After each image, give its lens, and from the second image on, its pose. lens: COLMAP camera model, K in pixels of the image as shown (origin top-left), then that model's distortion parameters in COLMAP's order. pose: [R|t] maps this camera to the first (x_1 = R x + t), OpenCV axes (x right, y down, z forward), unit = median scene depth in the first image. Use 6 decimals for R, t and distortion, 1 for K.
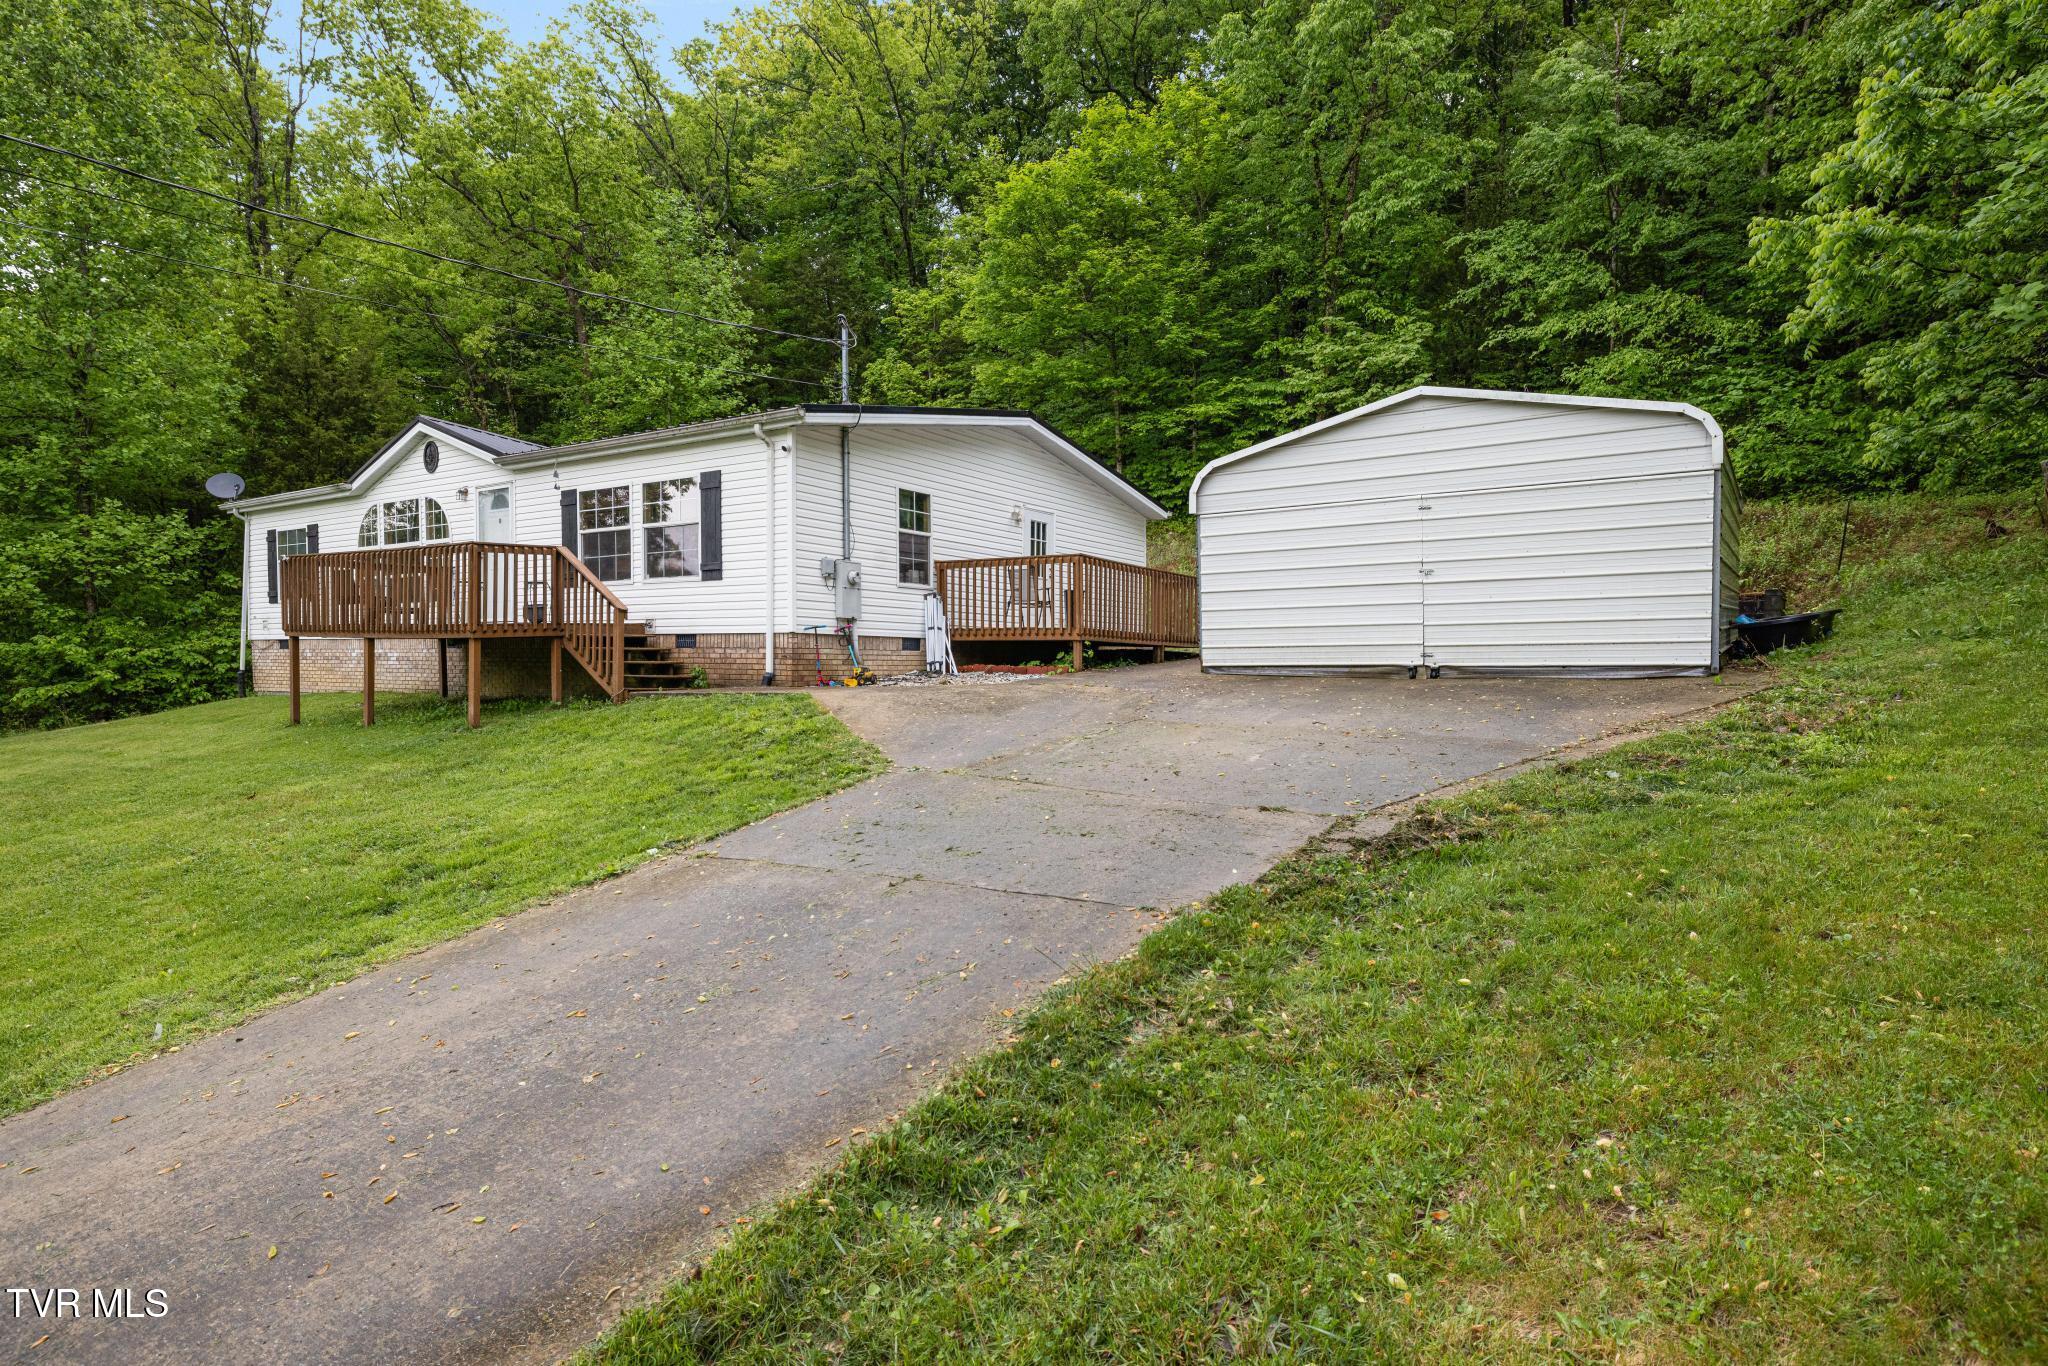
lens RADIAL K [[1125.2, 0, 1022.0], [0, 1125.2, 683.2], [0, 0, 1]] dist [0.001950, 0.000275]
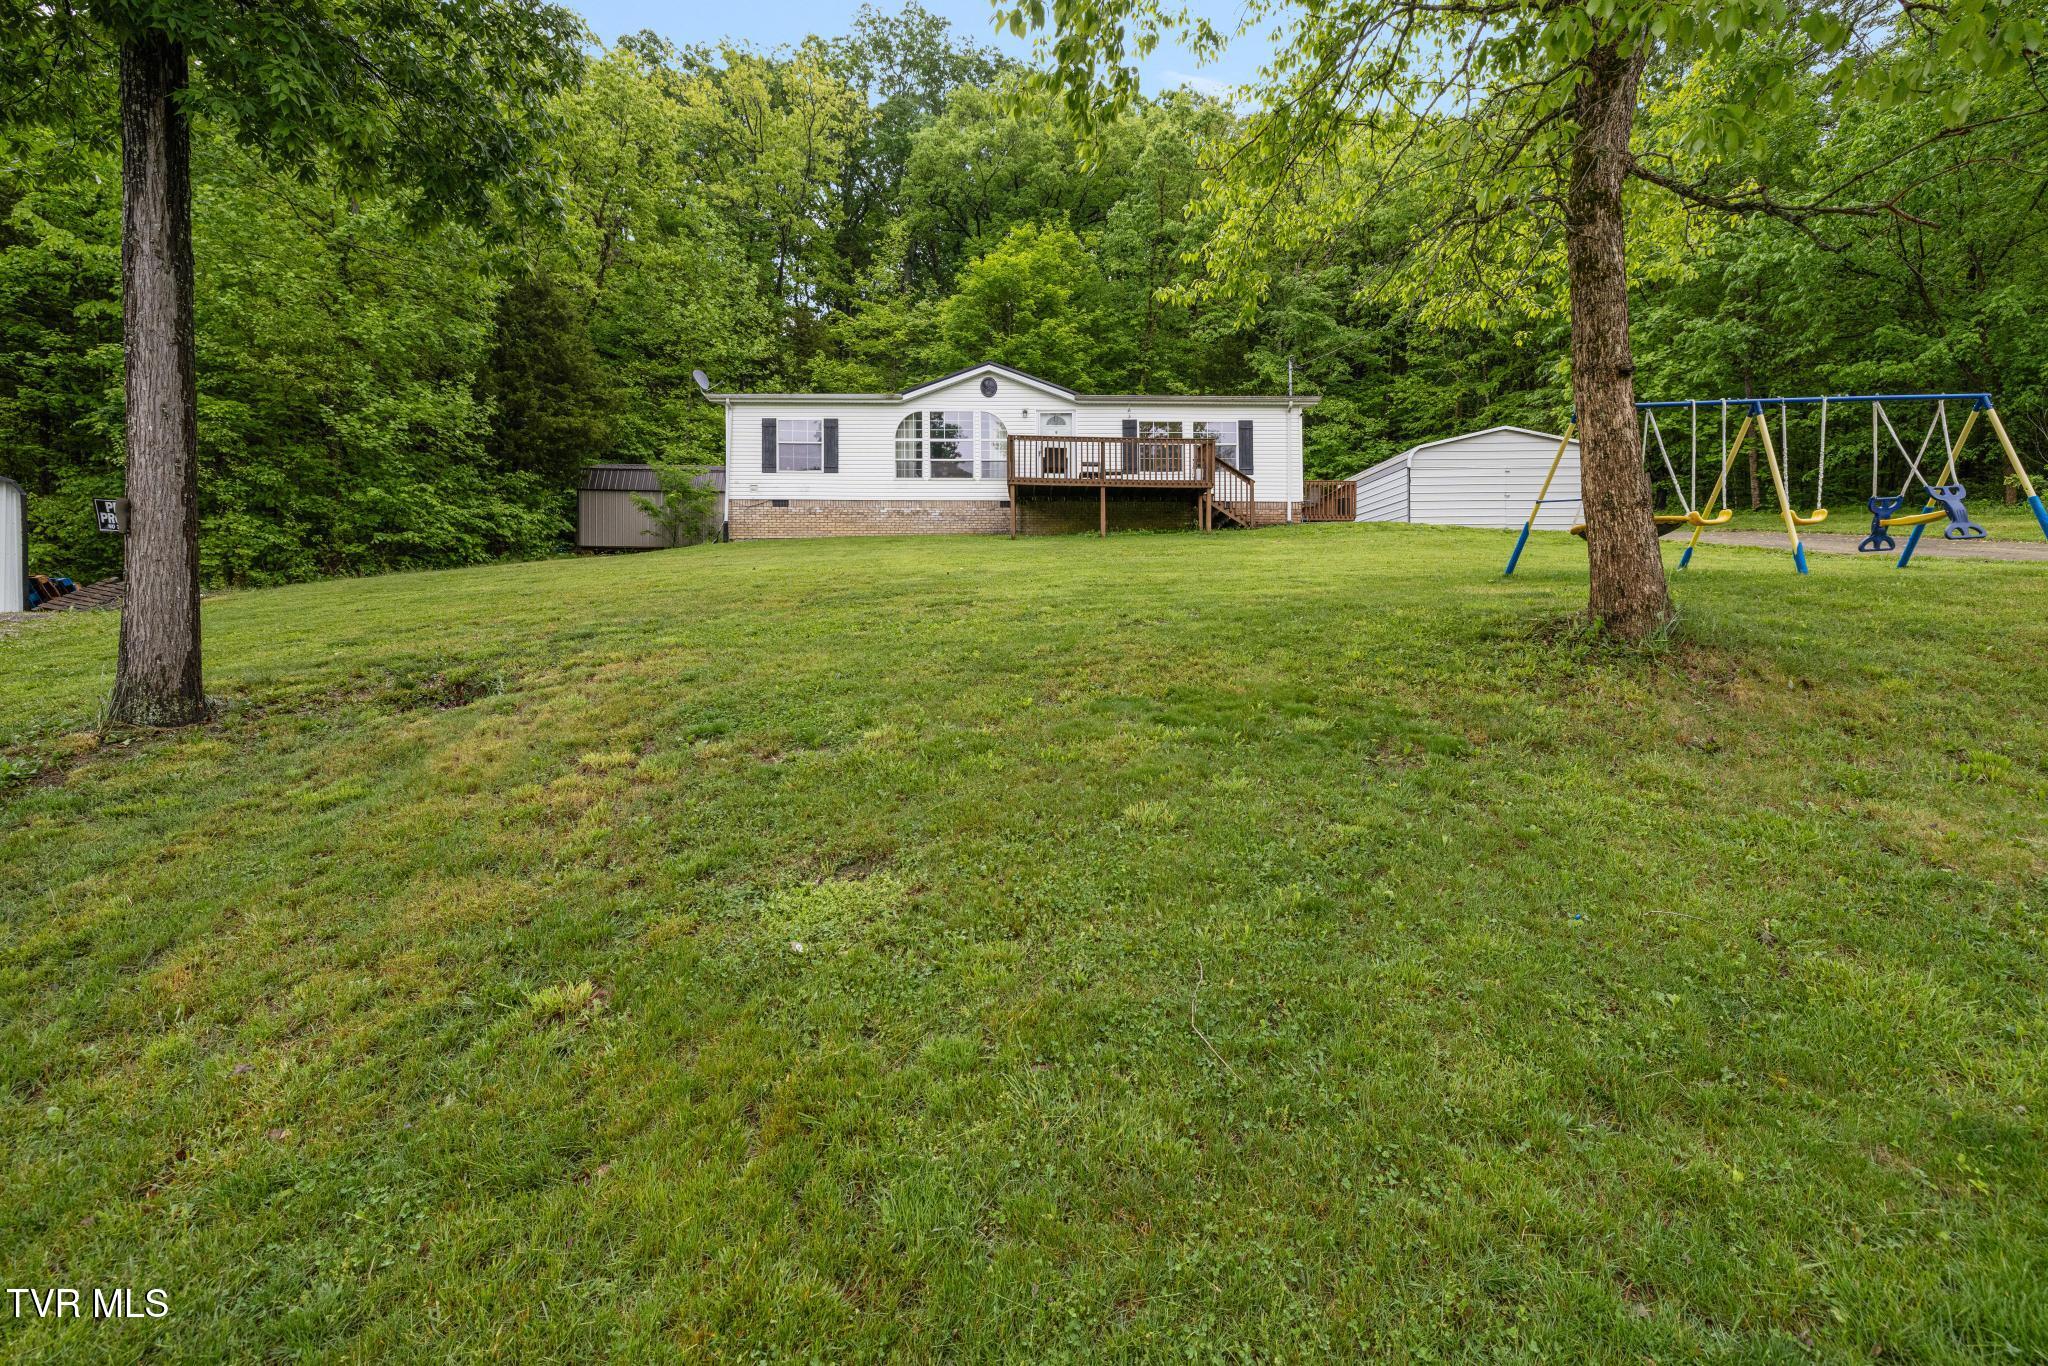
lens RADIAL K [[905.0, 0, 1017.7], [0, 905.0, 674.6], [0, 0, 1]] dist [0.002373, 0.000593]
pose [[0.834444, -0.012881, 0.550942, -1.201114], [0.009829, 0.999916, 0.008491, 0.195438], [-0.551005, -0.001670, 0.834500, -0.092776]]
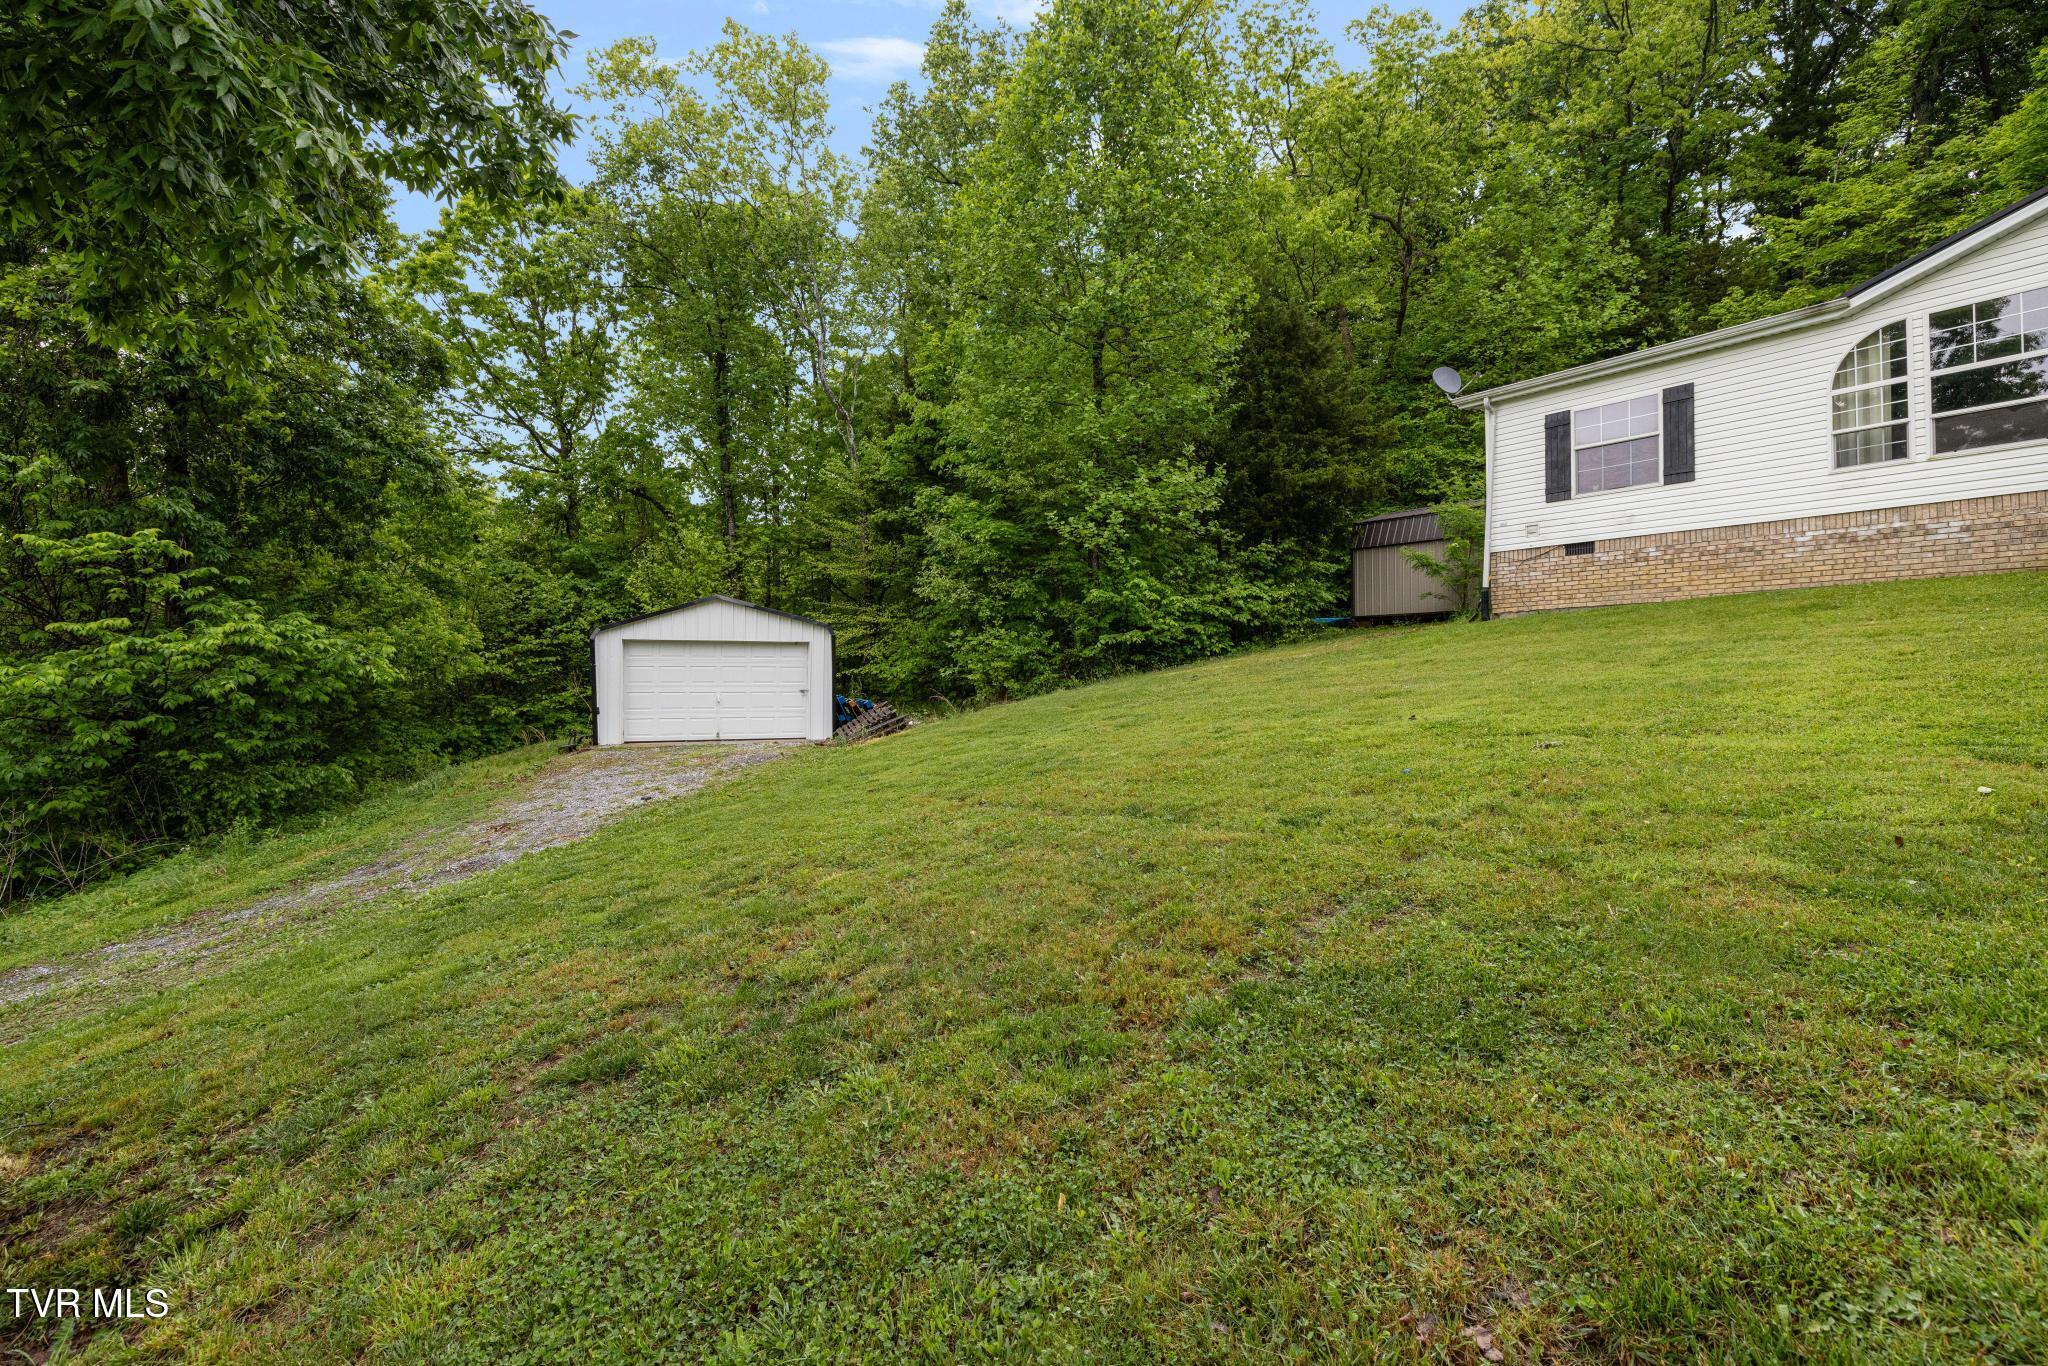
lens RADIAL K [[905.0, 0, 1022.3], [0, 905.0, 668.4], [0, 0, 1]] dist [0.002373, 0.000593]
pose [[0.943452, -0.010398, -0.331346, -0.961922], [-0.001420, 0.999372, -0.035406, 0.088622], [0.331506, 0.033874, 0.942845, 0.289927]]
